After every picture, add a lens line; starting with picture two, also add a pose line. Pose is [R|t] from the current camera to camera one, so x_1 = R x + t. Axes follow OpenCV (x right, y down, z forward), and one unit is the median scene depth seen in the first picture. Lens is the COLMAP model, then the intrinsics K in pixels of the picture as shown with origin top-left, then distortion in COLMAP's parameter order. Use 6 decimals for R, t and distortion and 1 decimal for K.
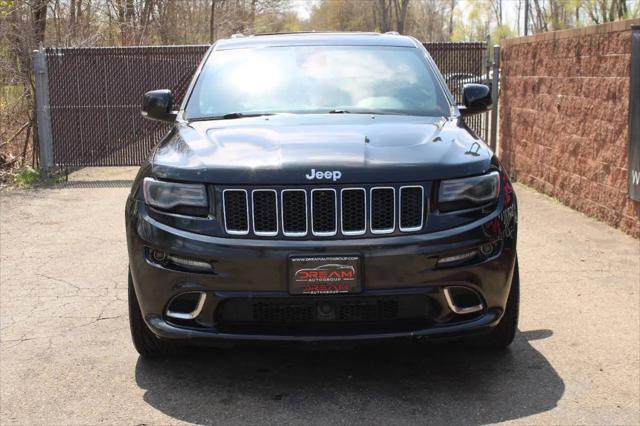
lens RADIAL K [[1095.7, 0, 320.0], [0, 1095.7, 213.0], [0, 0, 1]] dist [-0.000343, -0.026661]
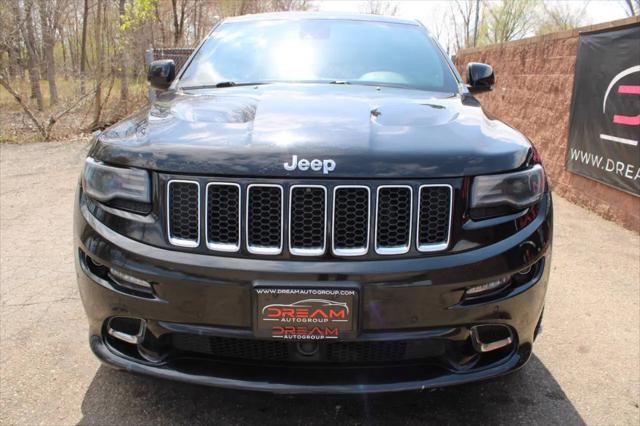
lens RADIAL K [[559.1, 0, 317.1], [0, 559.1, 221.4], [0, 0, 1]] dist [-0.181294, 0.206377]
pose [[0.998889, 0.037737, -0.028226, 0.018806], [-0.033932, 0.991593, 0.124870, -0.042306], [0.032701, -0.123774, 0.991771, 0.638837]]
